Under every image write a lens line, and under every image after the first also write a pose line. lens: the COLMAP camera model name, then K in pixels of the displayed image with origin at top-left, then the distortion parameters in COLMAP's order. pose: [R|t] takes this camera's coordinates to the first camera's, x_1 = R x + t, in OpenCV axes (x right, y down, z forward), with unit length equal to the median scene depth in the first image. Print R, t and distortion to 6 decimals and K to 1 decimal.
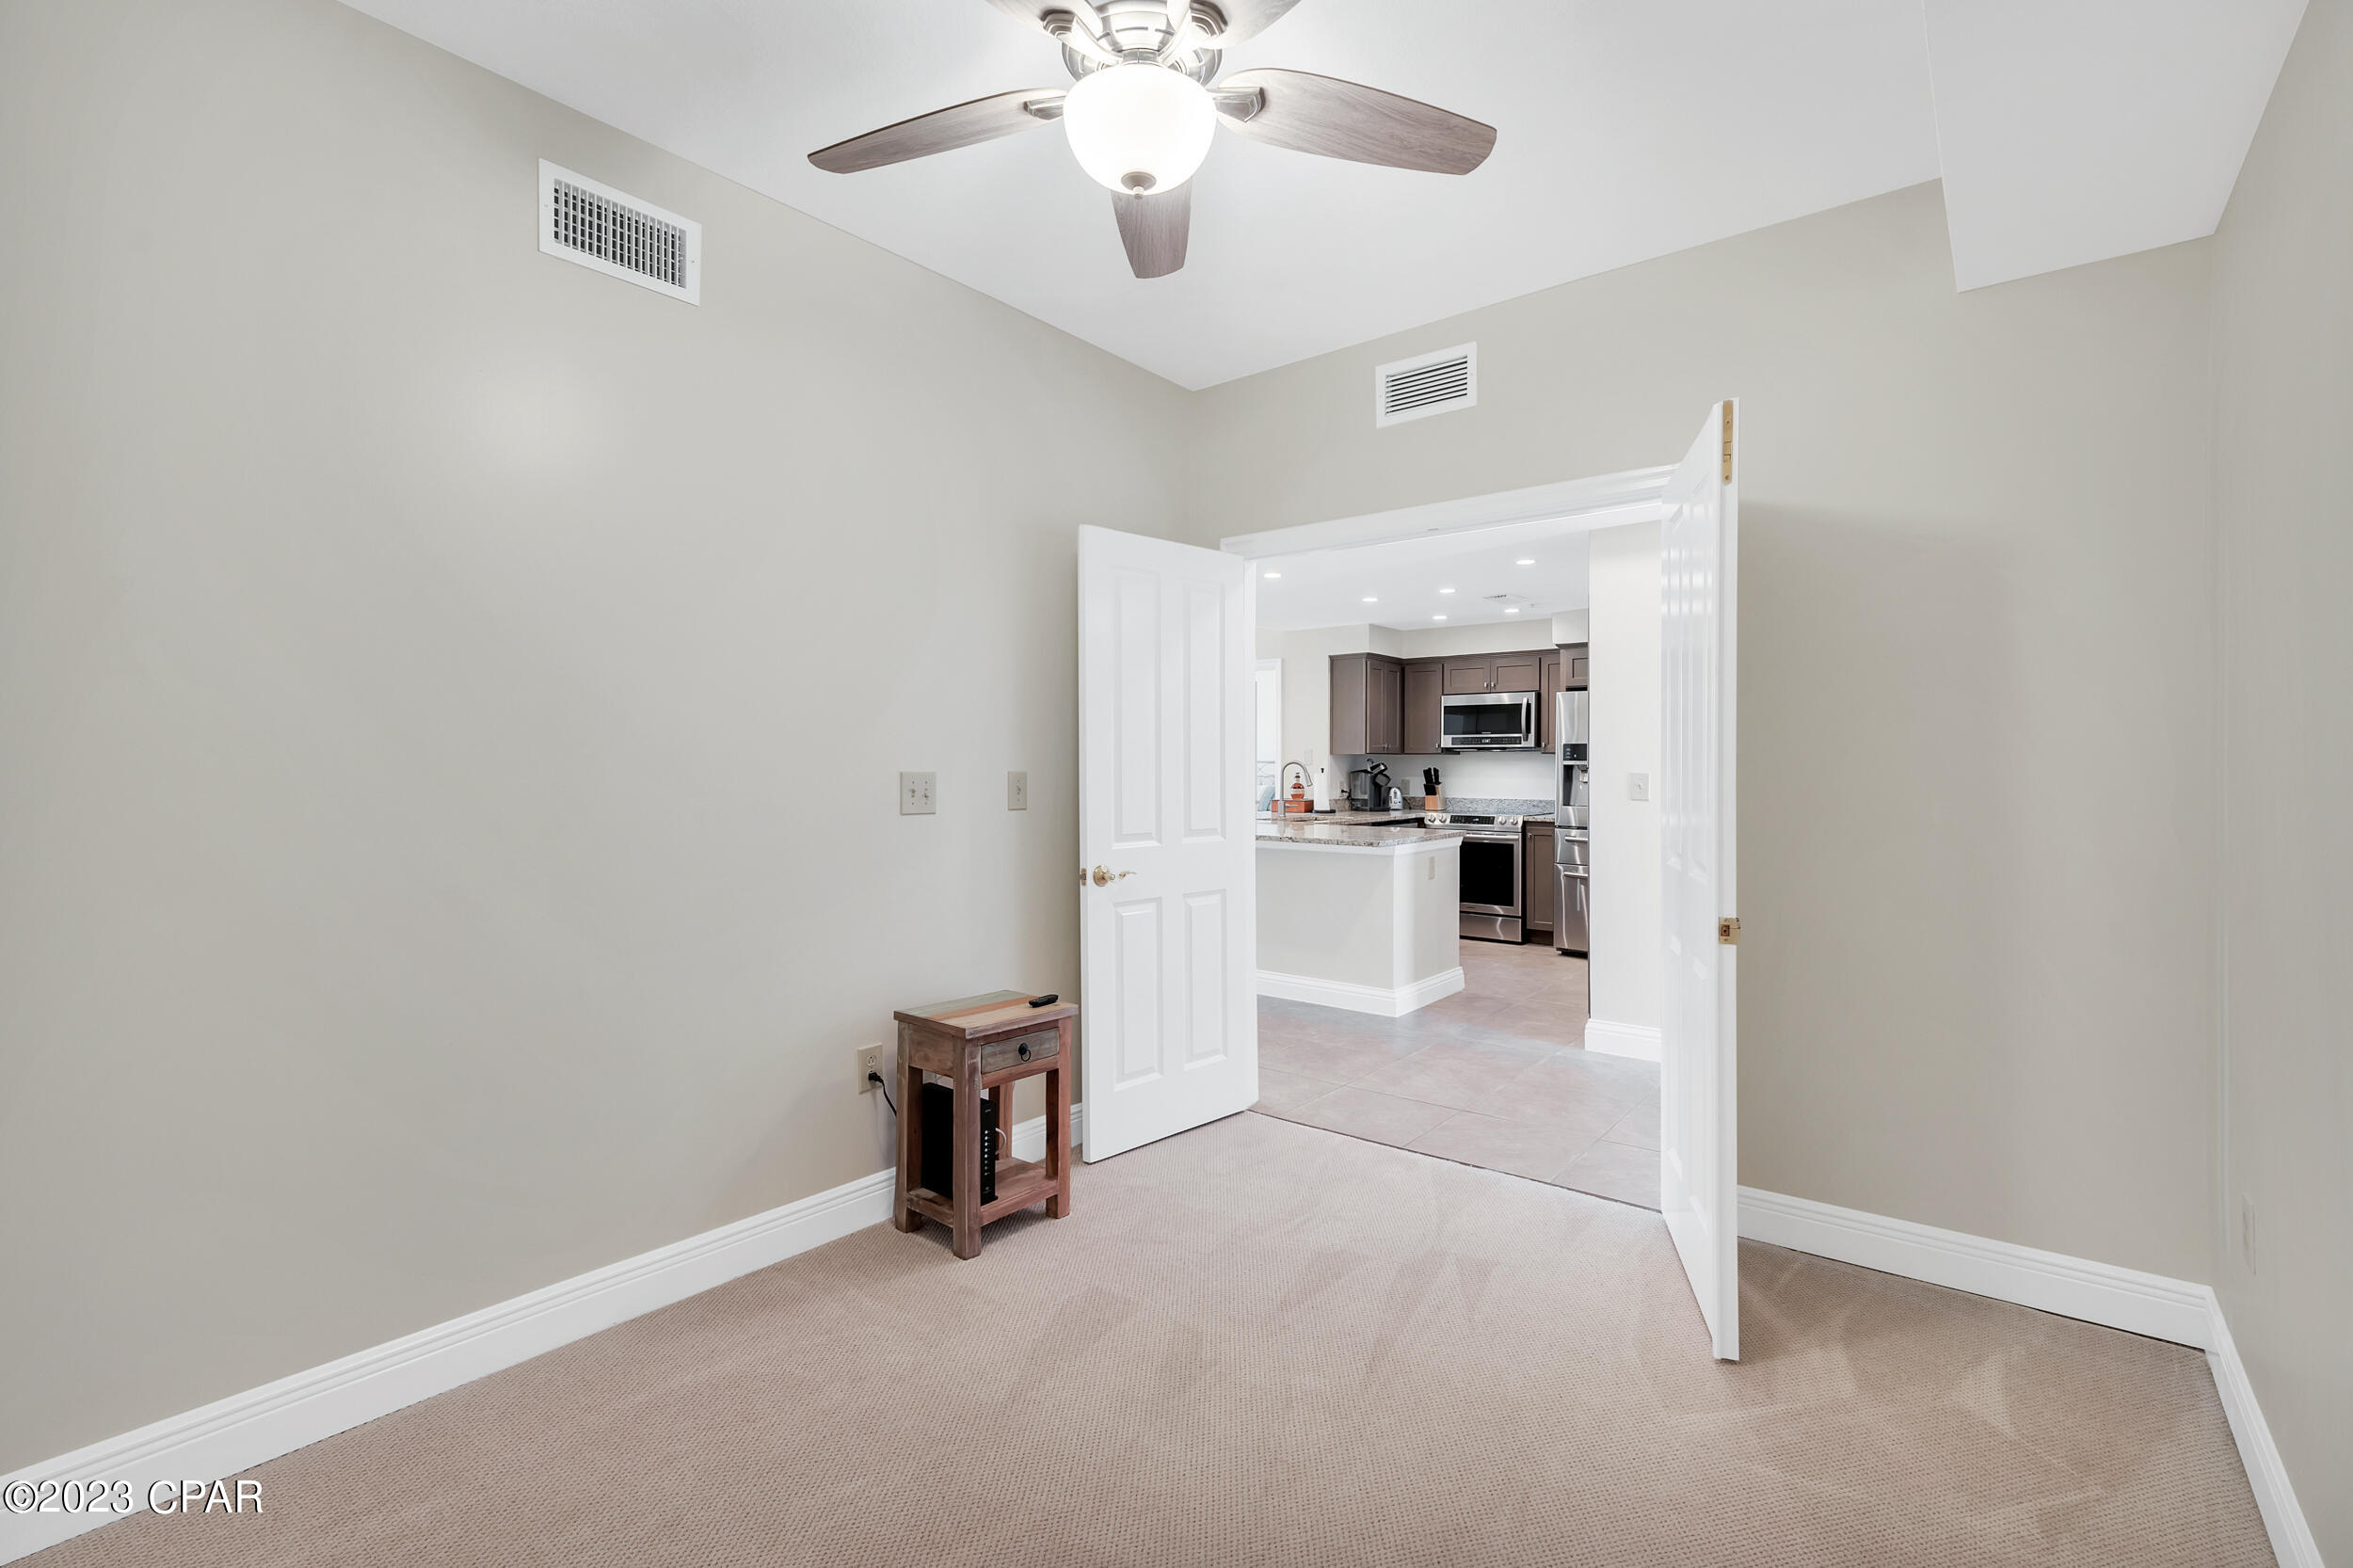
lens RADIAL K [[1051.7, 0, 1202.3], [0, 1051.7, 777.6], [0, 0, 1]] dist [-0.001536, -0.000060]
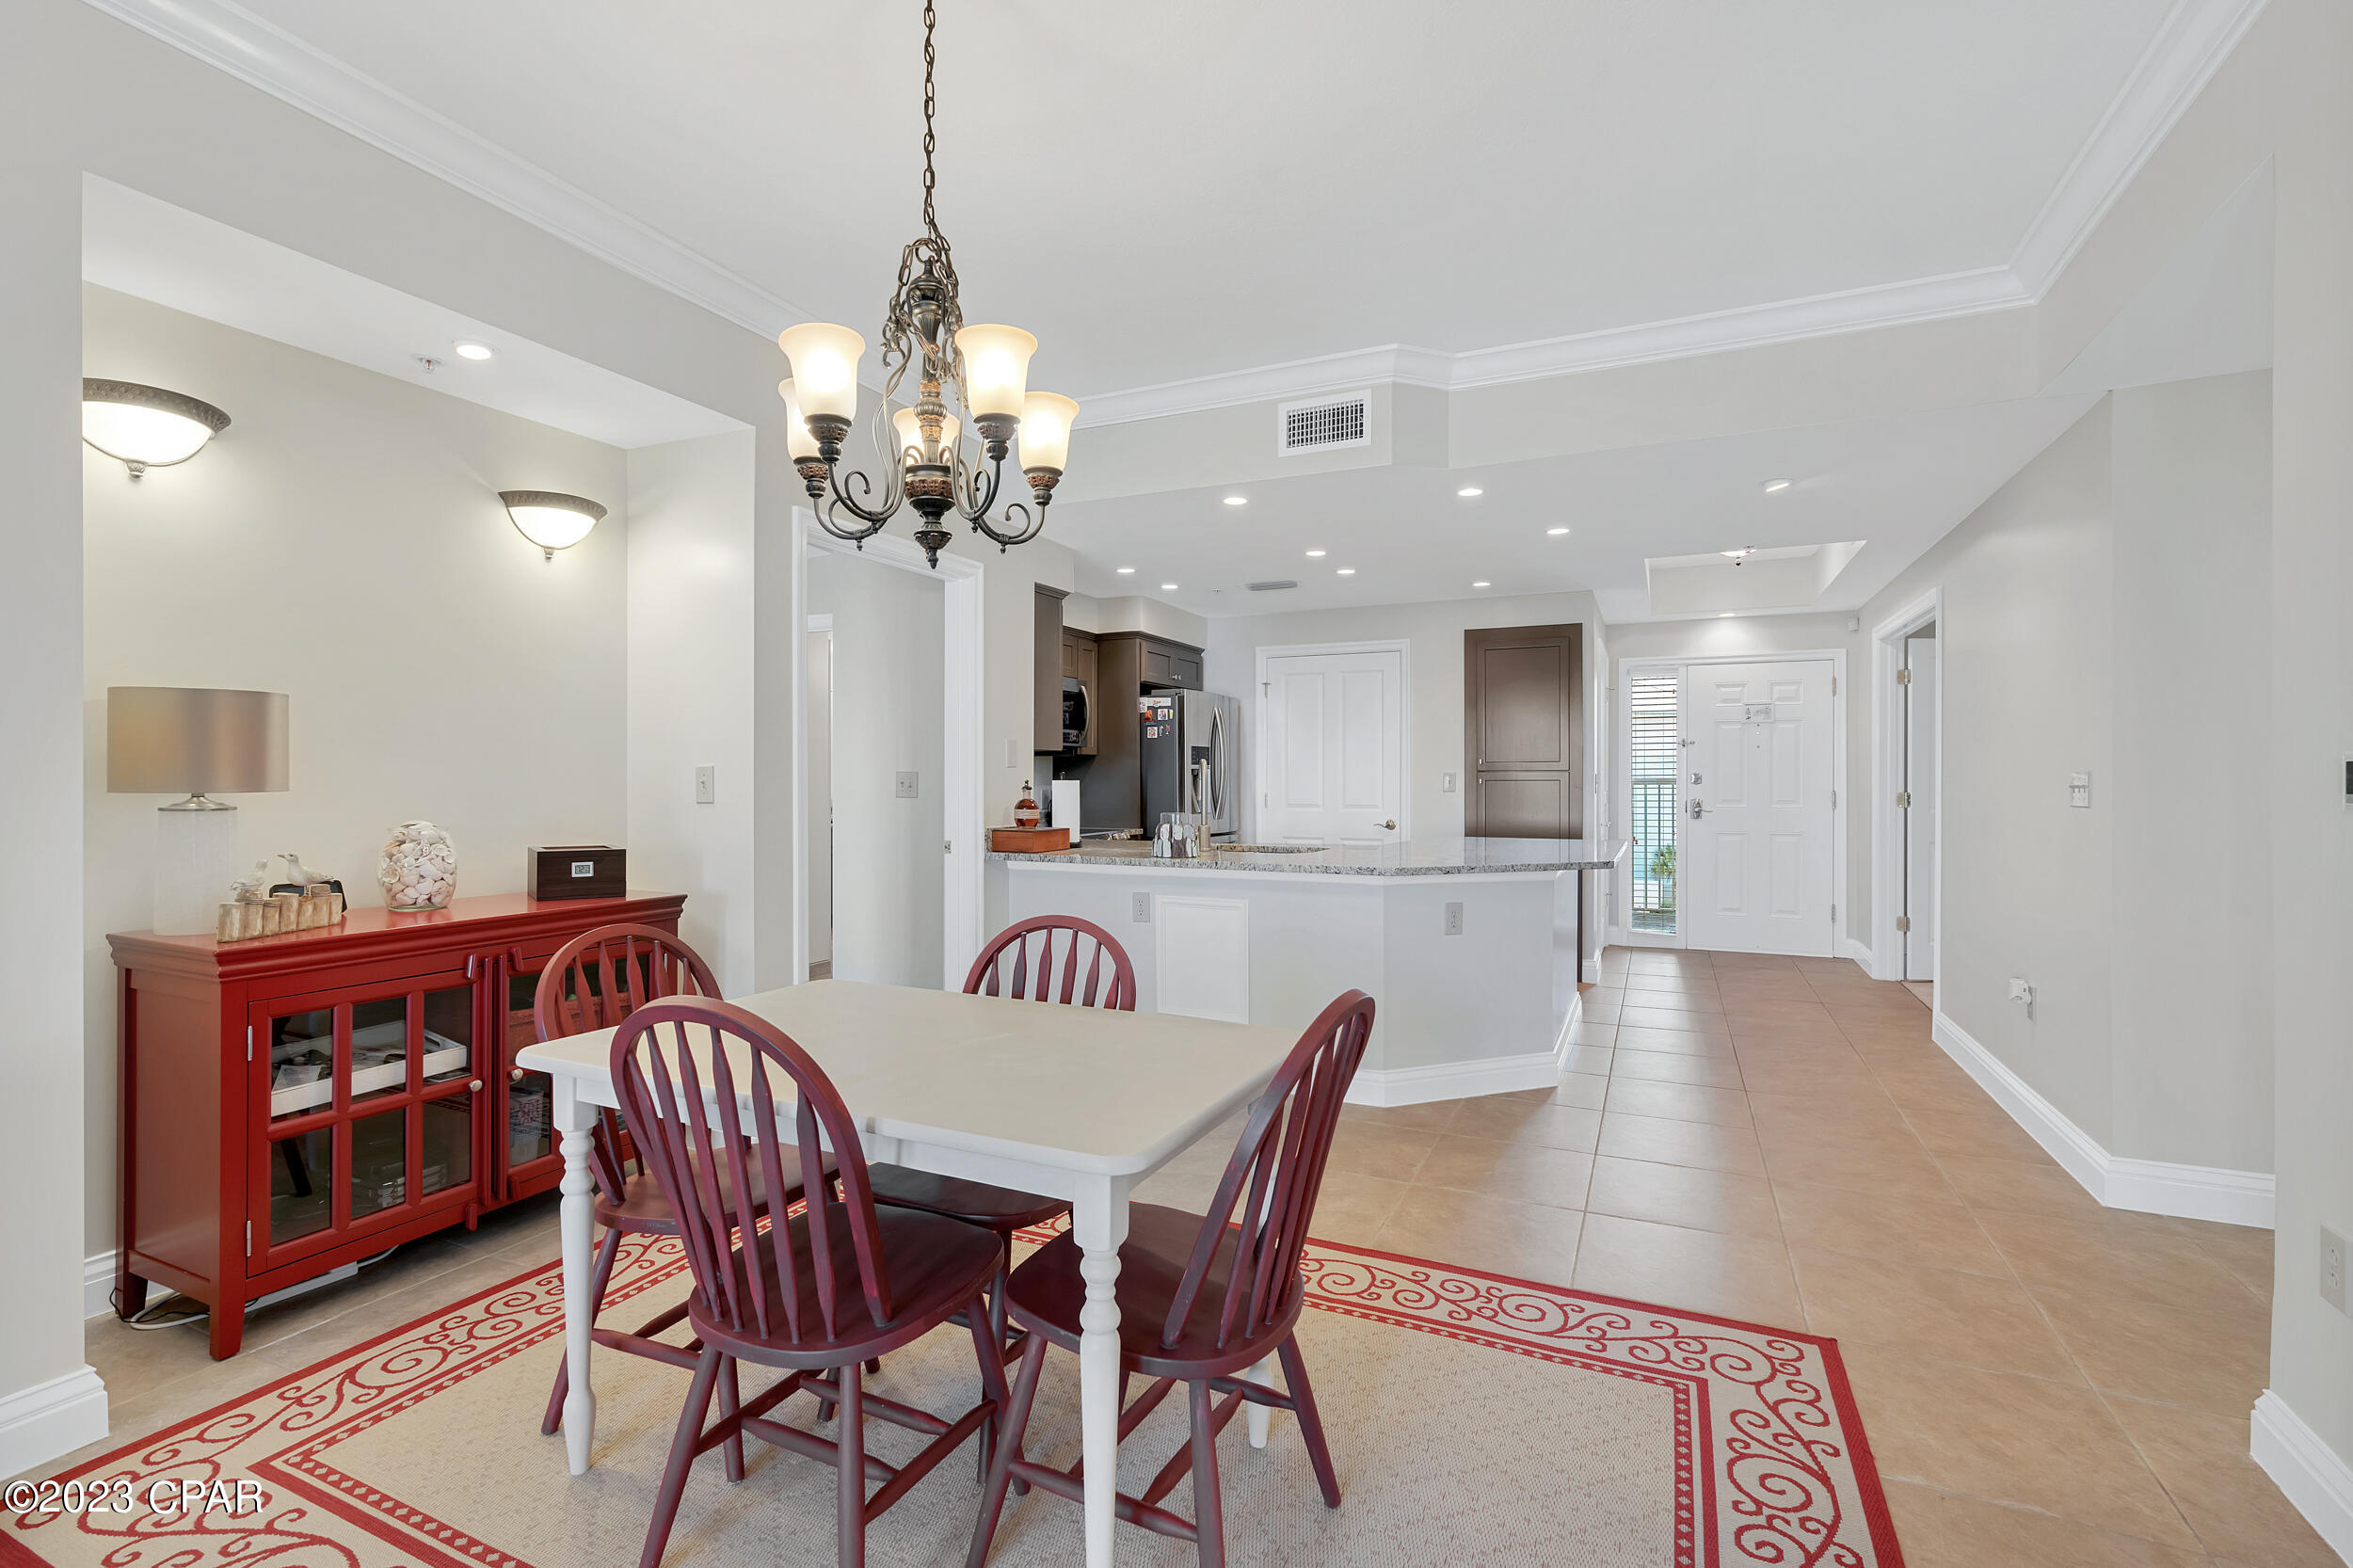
lens RADIAL K [[1051.7, 0, 1202.3], [0, 1051.7, 777.6], [0, 0, 1]] dist [-0.001536, -0.000060]
pose [[-0.229936, -0.003310, 0.973200, -0.481251], [0.008888, 0.999945, 0.005501, -0.008700], [-0.973165, 0.009915, -0.229894, 1.055166]]
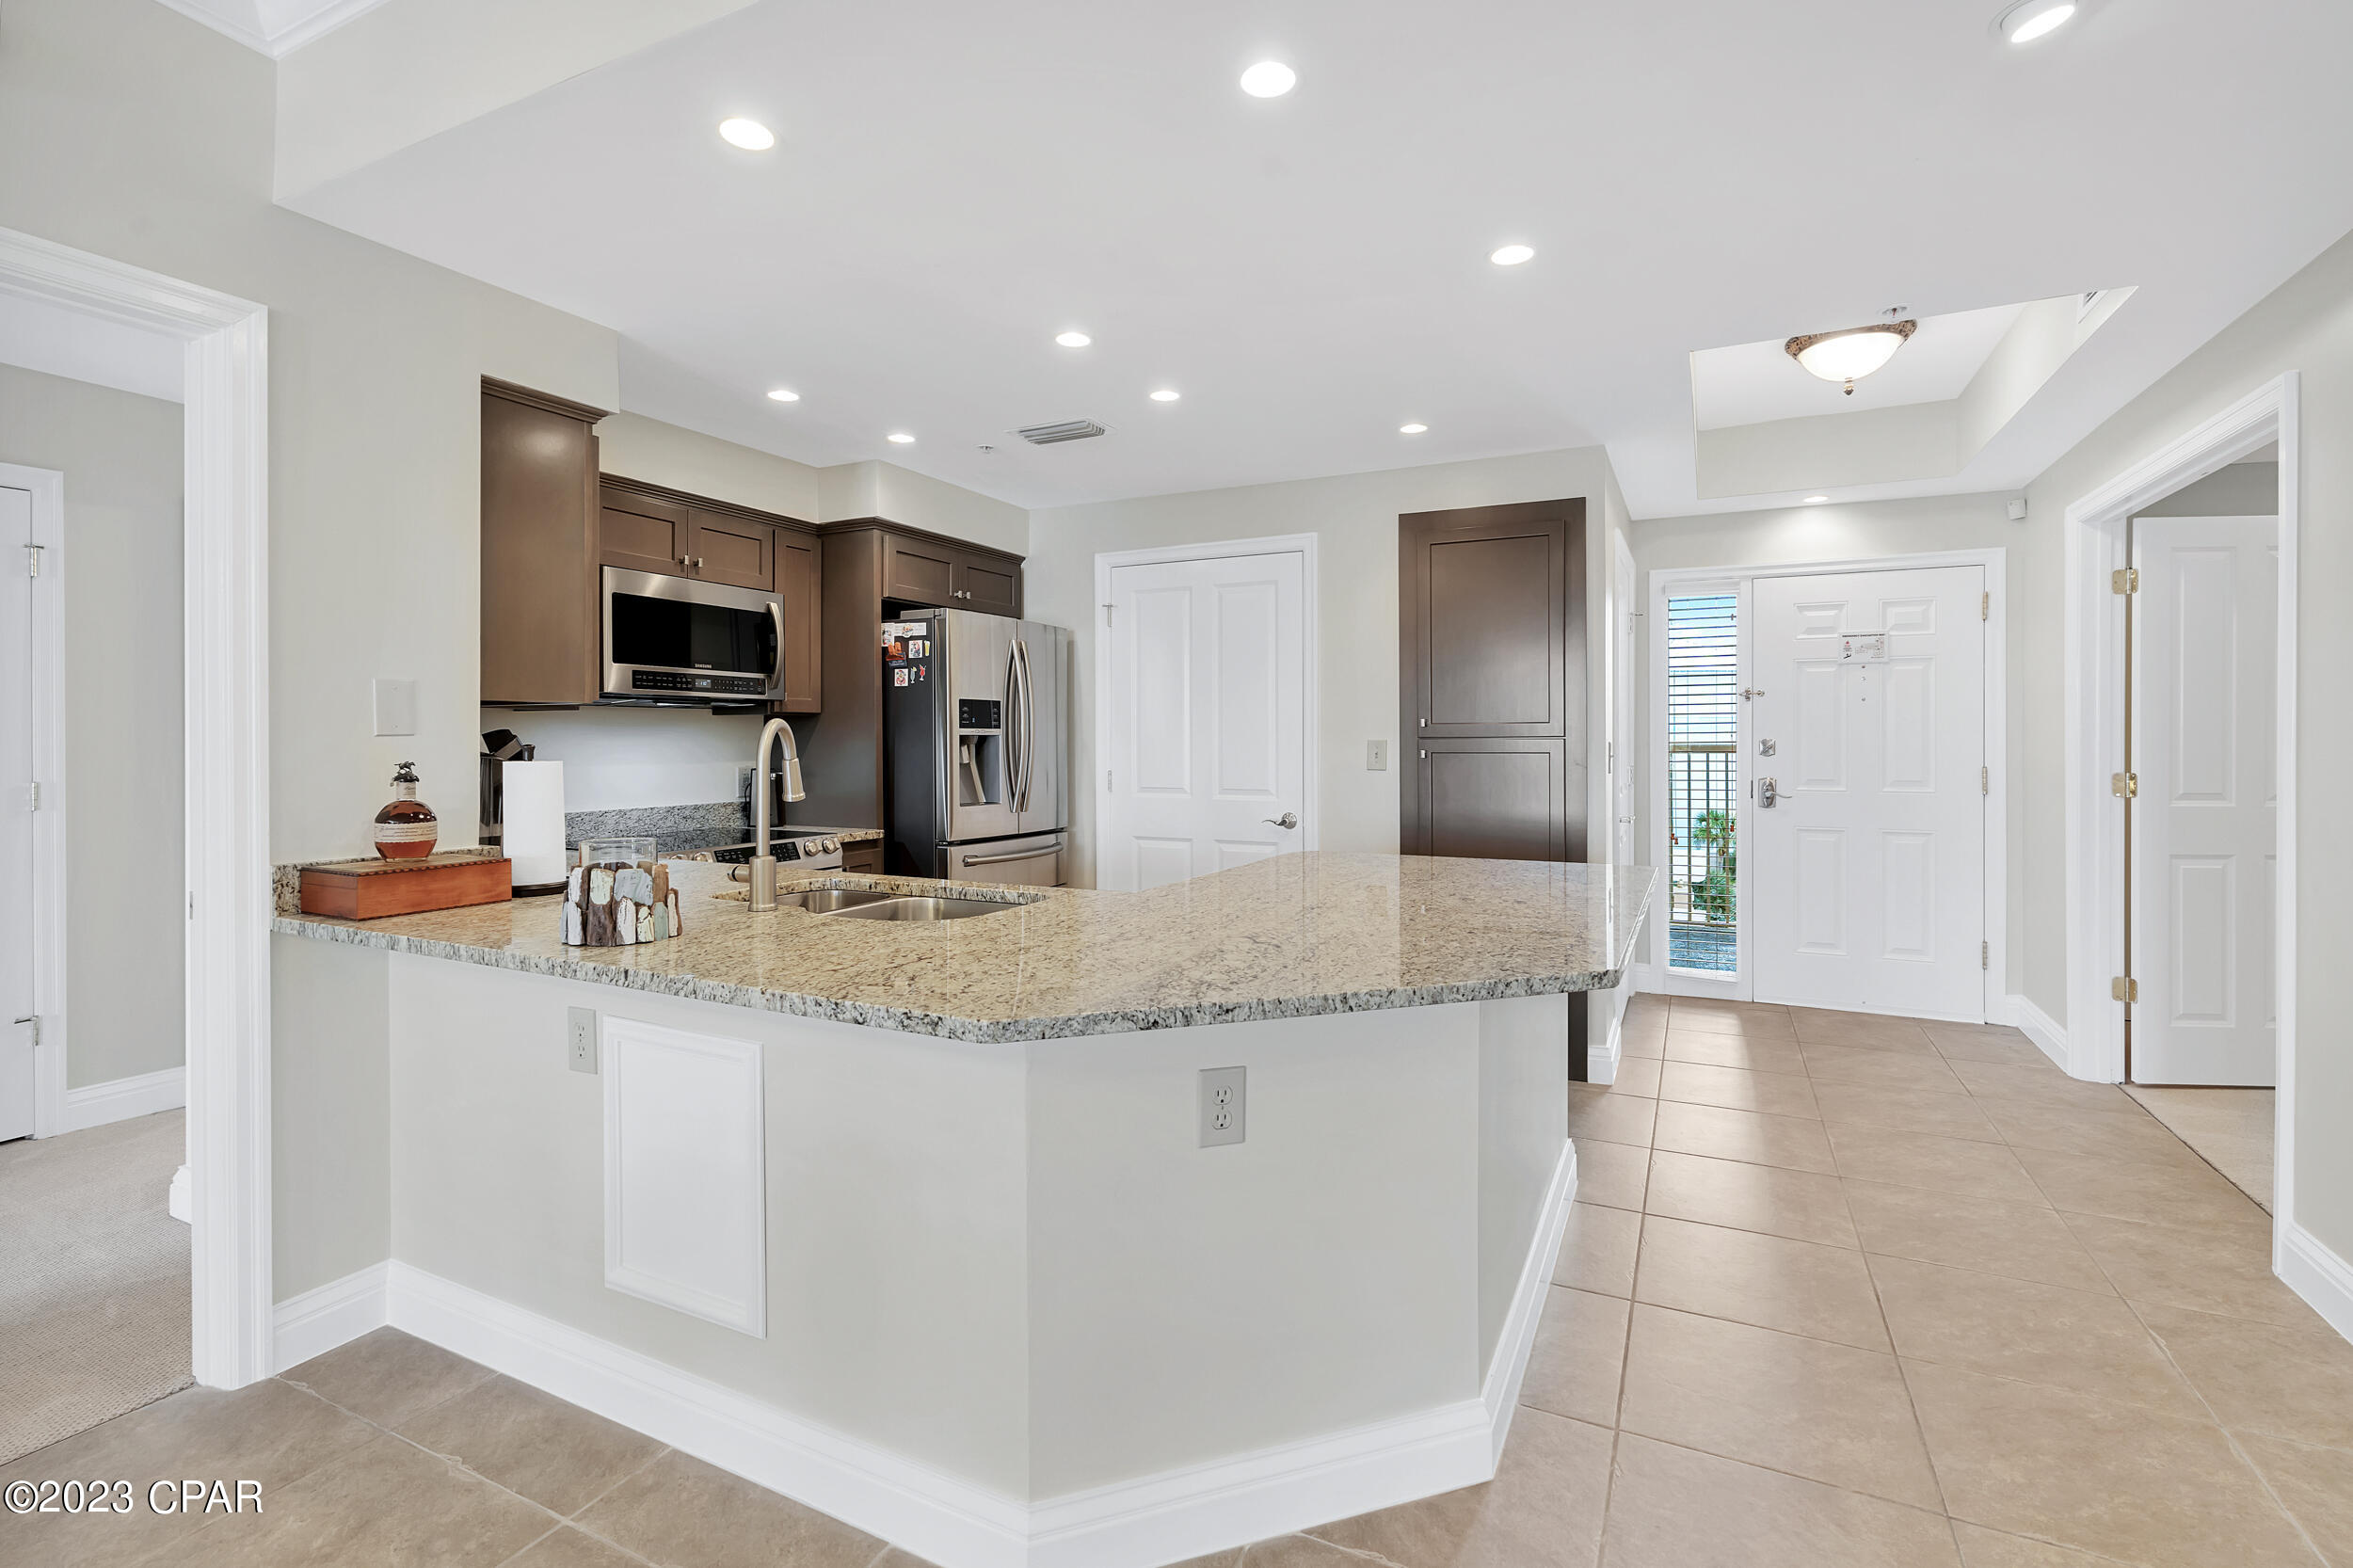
lens RADIAL K [[1040.2, 0, 1203.1], [0, 1040.2, 739.3], [0, 0, 1]] dist [0.002653, 0.000238]
pose [[-0.194887, -0.003085, 0.980821, -0.217279], [0.010447, 0.999932, 0.005221, -0.010360], [-0.980770, 0.011264, -0.194842, 0.864552]]
